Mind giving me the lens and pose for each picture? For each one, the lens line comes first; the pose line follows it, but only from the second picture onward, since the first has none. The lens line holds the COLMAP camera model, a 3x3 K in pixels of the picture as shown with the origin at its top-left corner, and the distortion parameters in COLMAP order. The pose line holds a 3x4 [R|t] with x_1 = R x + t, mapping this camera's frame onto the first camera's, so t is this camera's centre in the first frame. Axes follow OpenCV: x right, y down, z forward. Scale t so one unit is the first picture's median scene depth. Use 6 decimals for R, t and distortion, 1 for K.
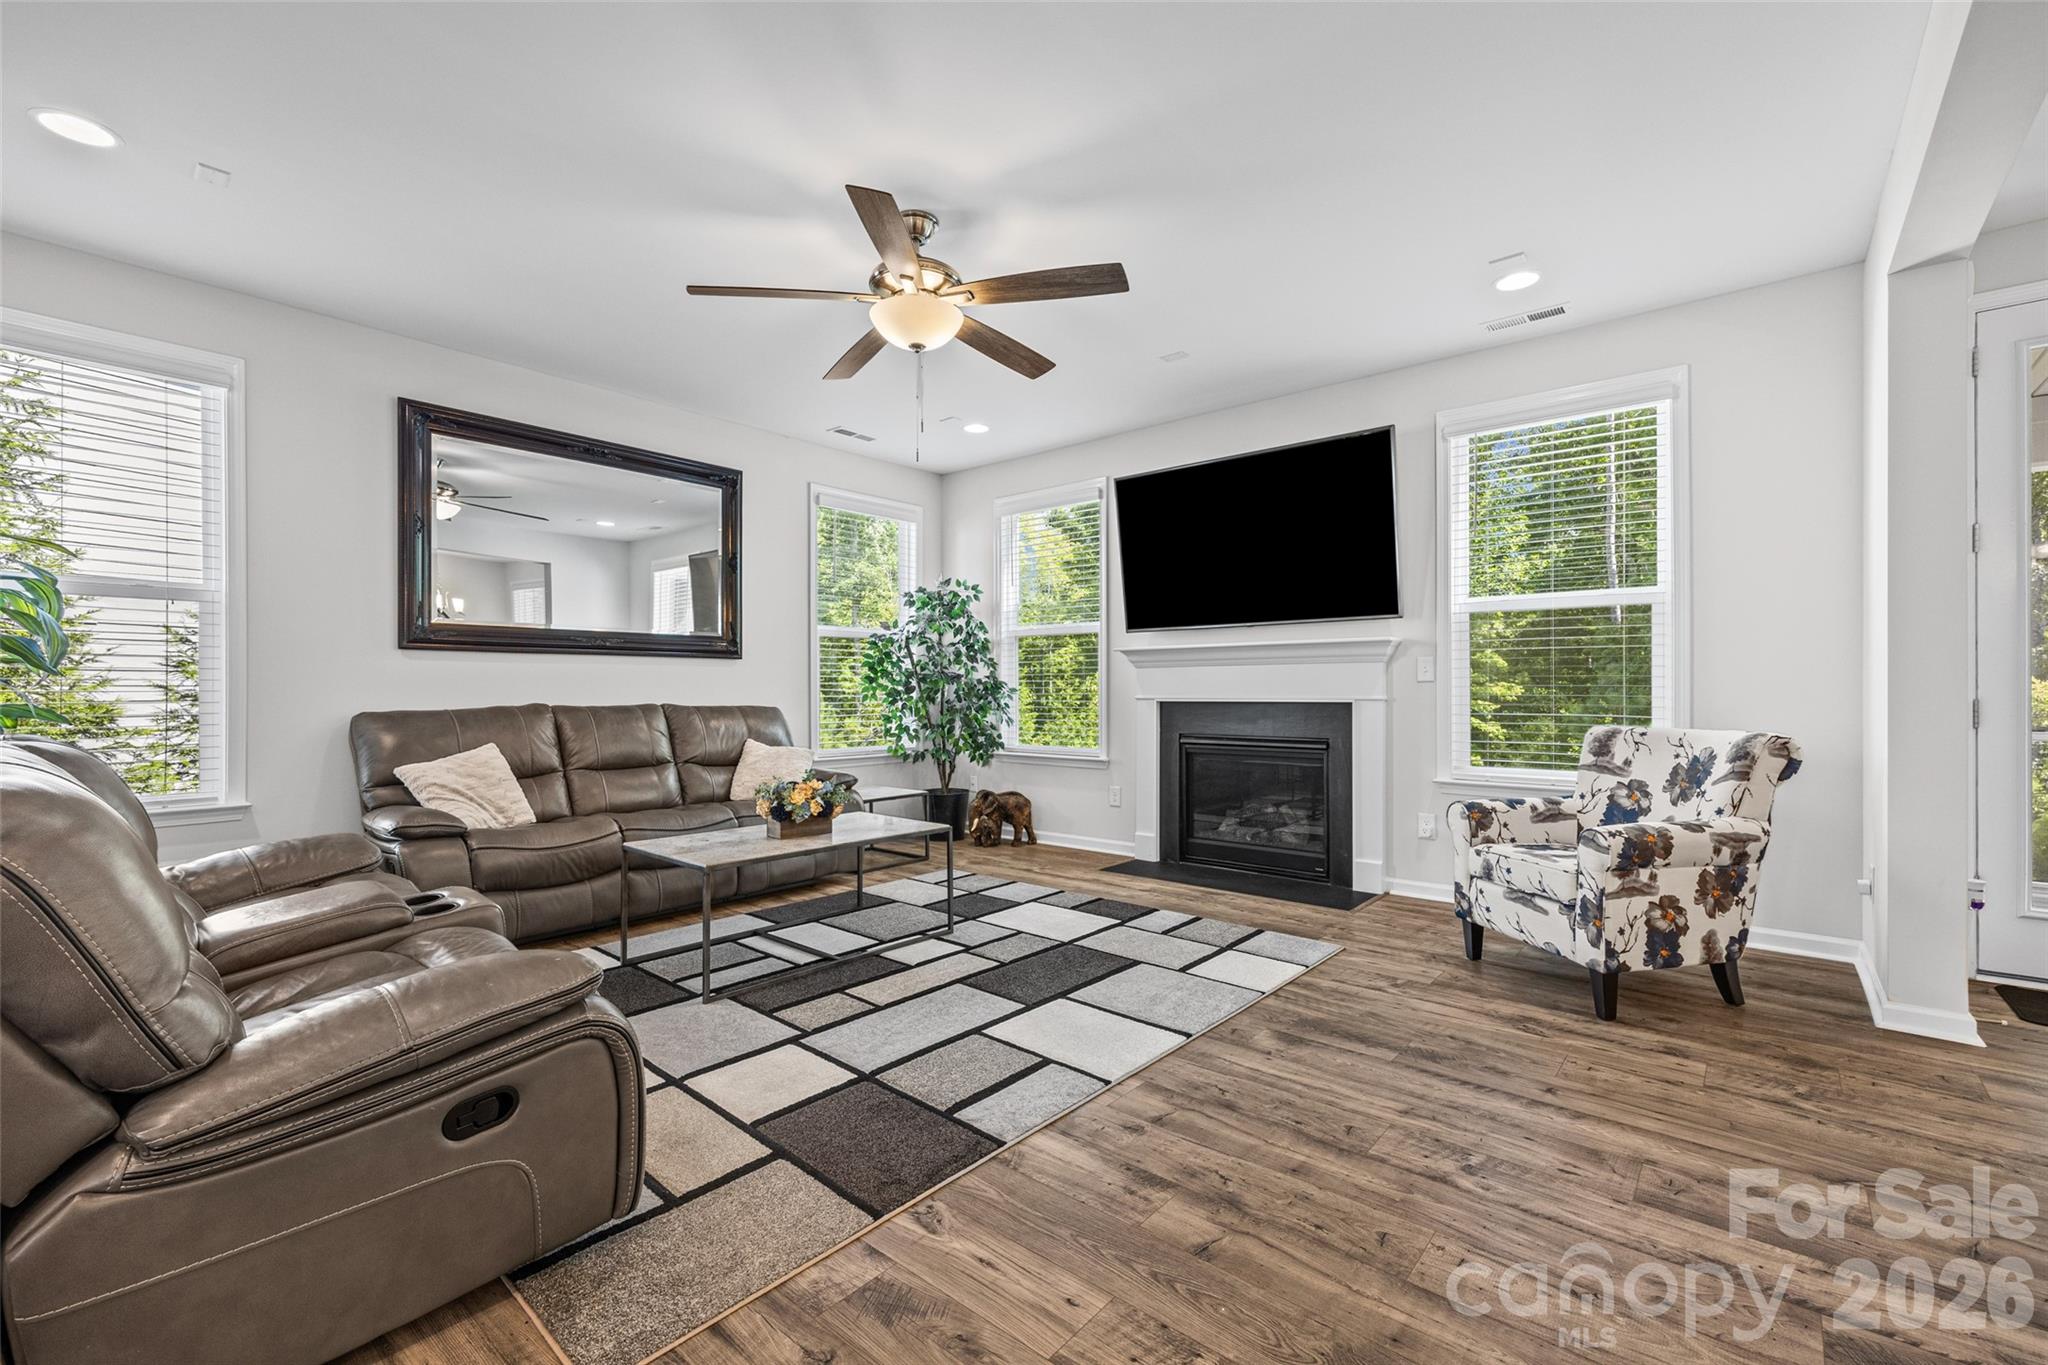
lens RADIAL K [[832.6, 0, 1016.8], [0, 832.6, 694.1], [0, 0, 1]] dist [0.000953, 0.000114]
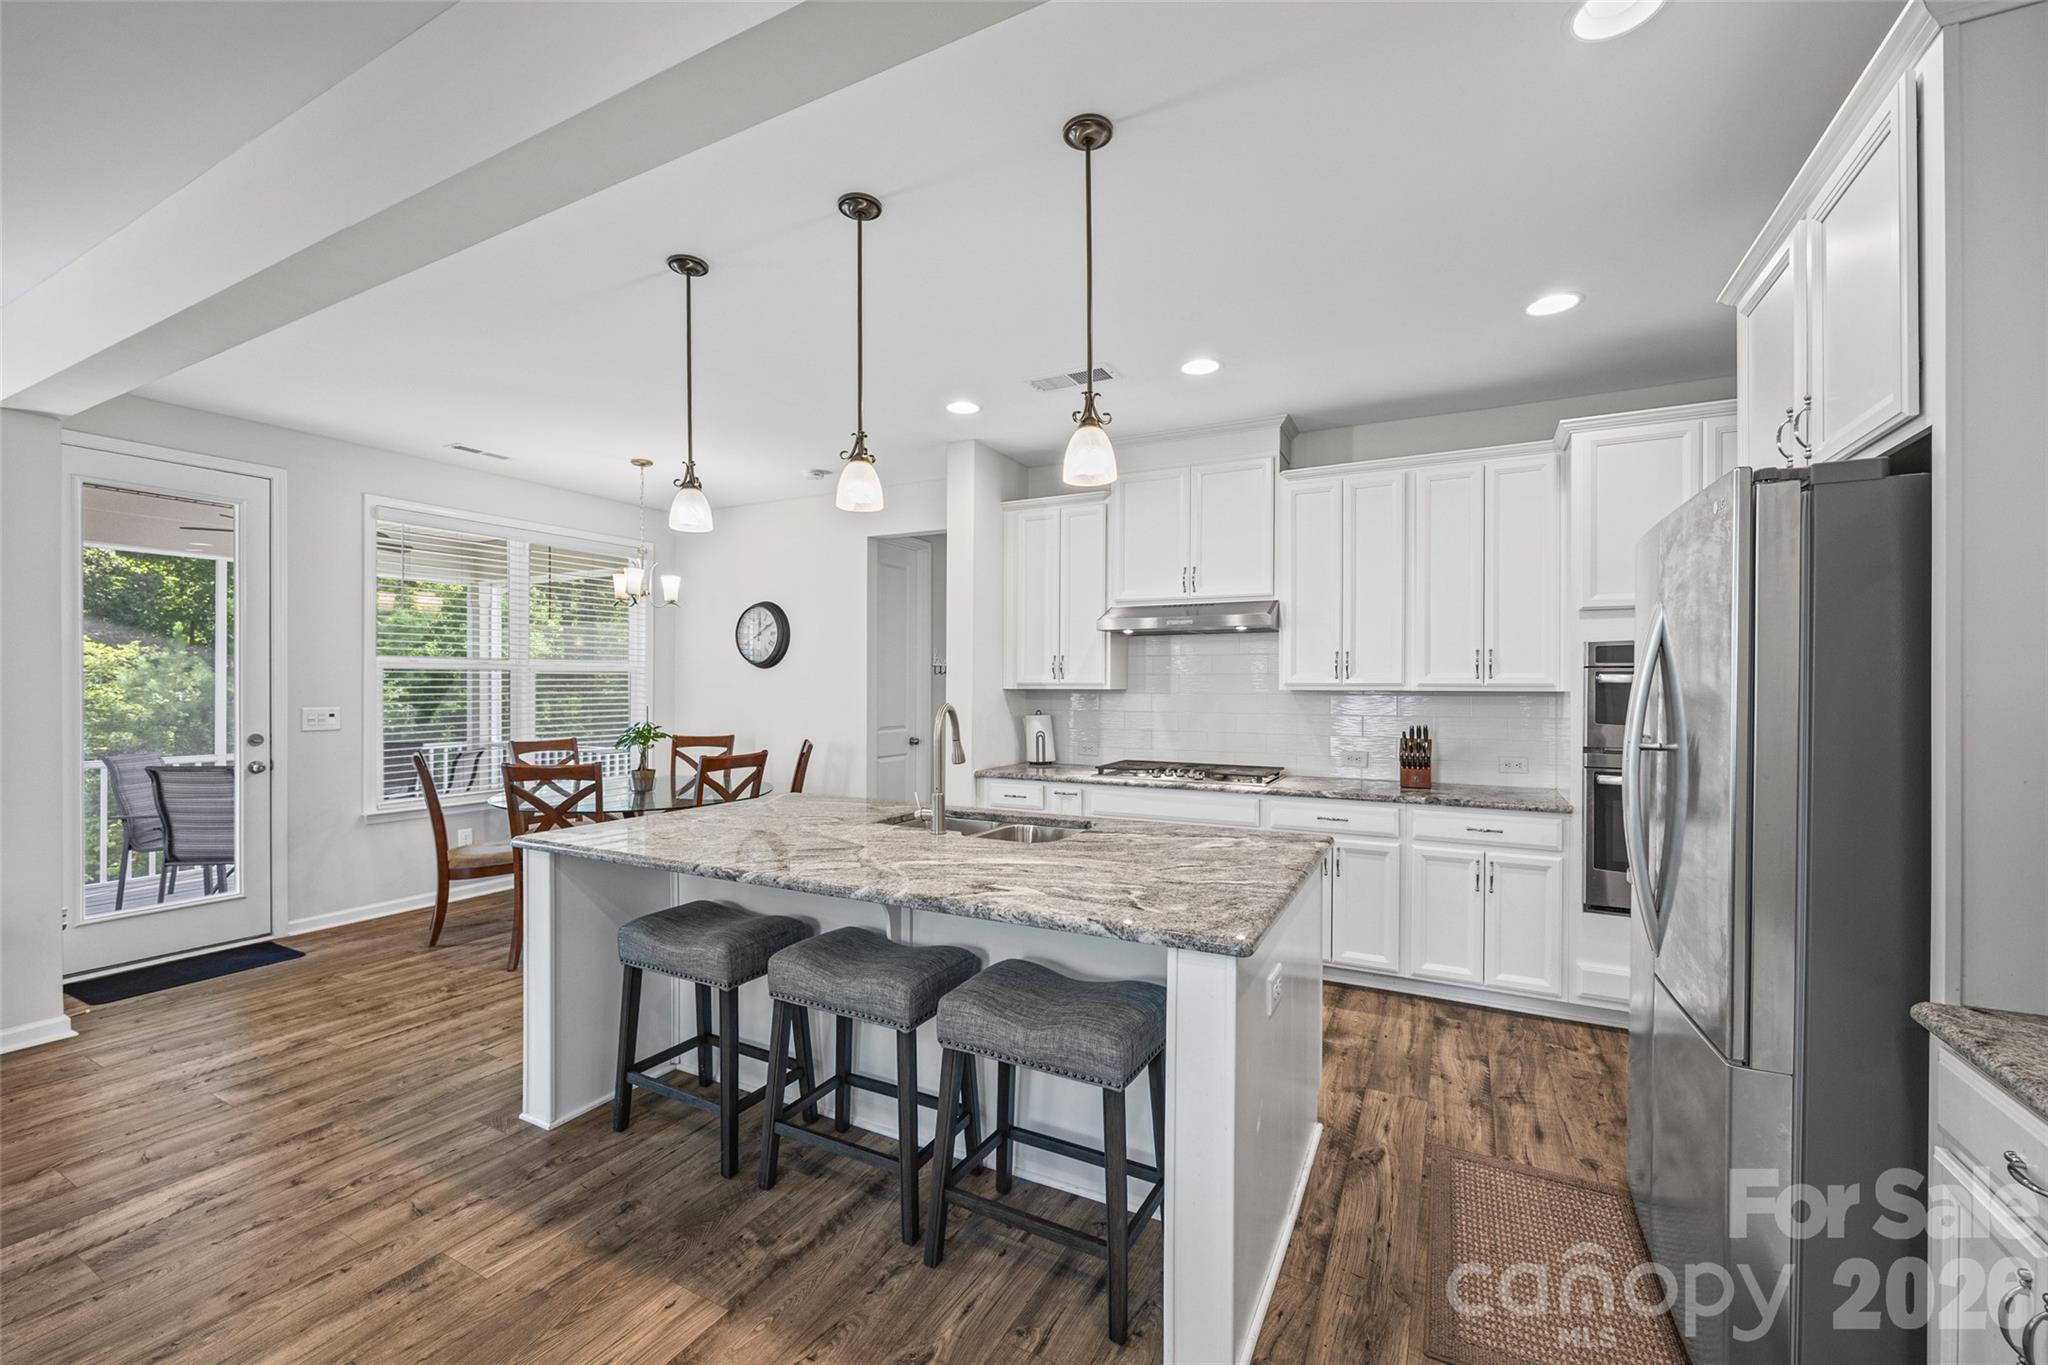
lens RADIAL K [[832.6, 0, 1030.2], [0, 832.6, 686.2], [0, 0, 1]] dist [0.000953, 0.000114]
pose [[-0.233352, 0.000870, 0.972392, -0.283790], [0.002013, 0.999998, -0.000412, -0.072504], [-0.972390, 0.001861, -0.233353, -0.080308]]
